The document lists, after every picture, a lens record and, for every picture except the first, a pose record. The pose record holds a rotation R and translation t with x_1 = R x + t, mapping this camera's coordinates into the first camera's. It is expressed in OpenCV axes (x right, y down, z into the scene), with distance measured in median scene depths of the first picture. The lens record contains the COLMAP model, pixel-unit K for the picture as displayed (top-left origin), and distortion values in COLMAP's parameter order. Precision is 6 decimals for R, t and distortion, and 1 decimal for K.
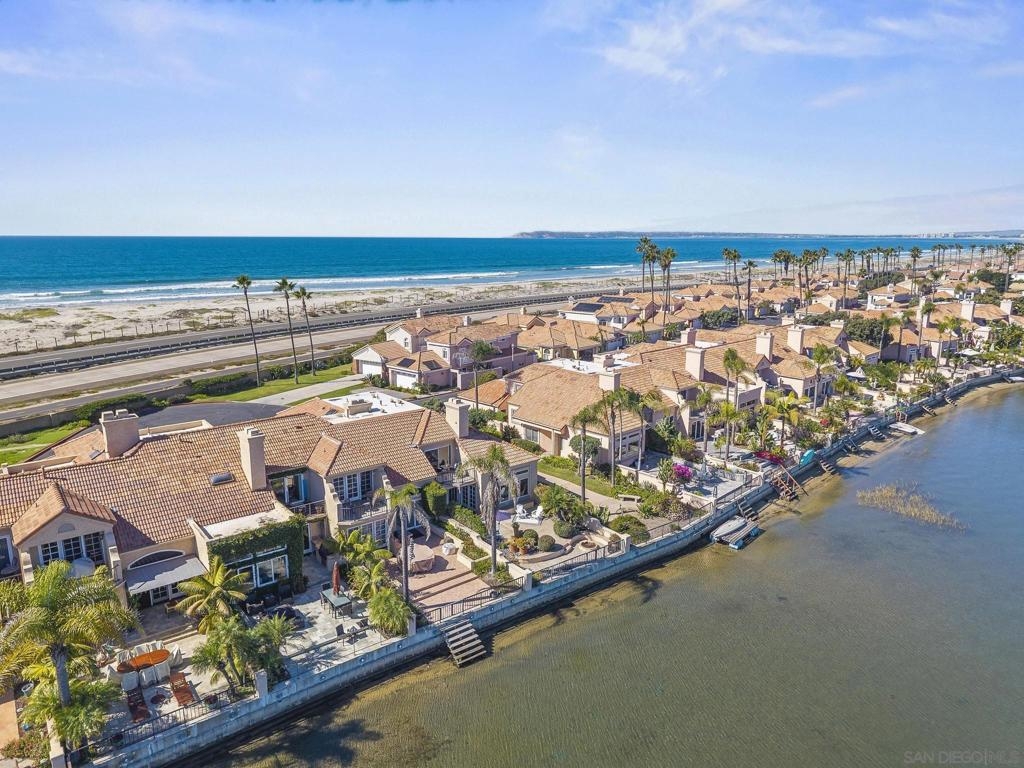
lens RADIAL K [[687.8, 0, 540.3], [0, 687.8, 385.1], [0, 0, 1]] dist [0.022343, -0.002677]
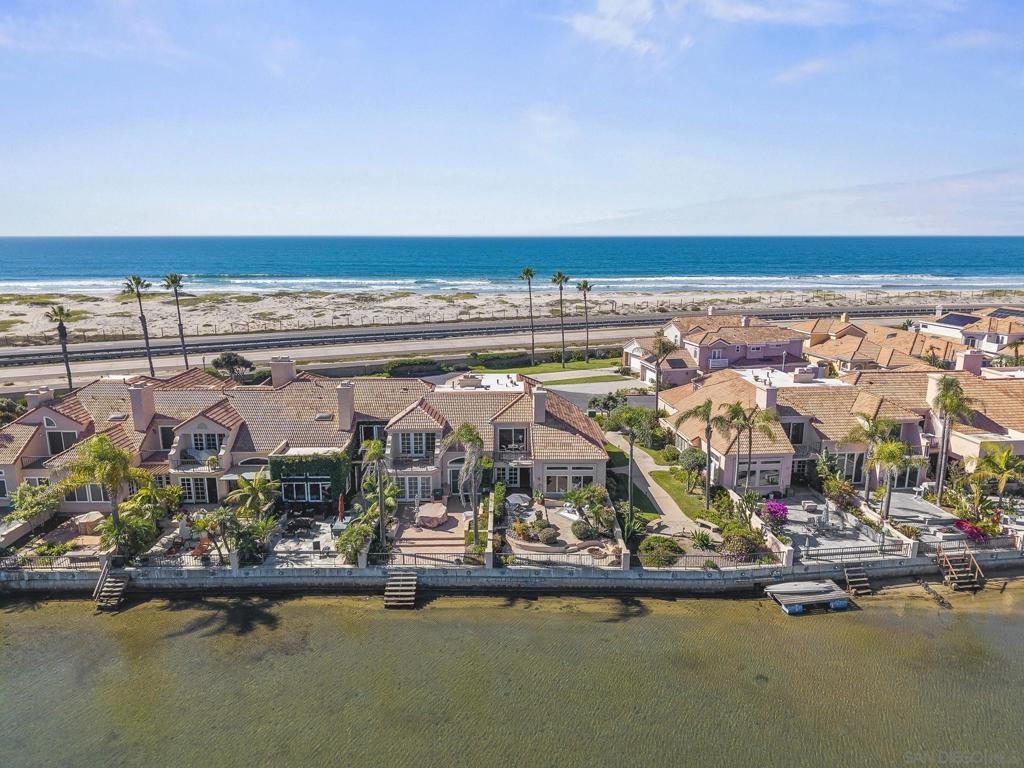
lens RADIAL K [[693.6, 0, 512.0], [0, 693.6, 384.0], [0, 0, 1]] dist [0.030658, -0.004429]
pose [[0.784632, 0.127106, -0.606792, 0.535717], [-0.128877, 0.990817, 0.040900, -0.022267], [0.606418, 0.046110, 0.793808, 0.154988]]
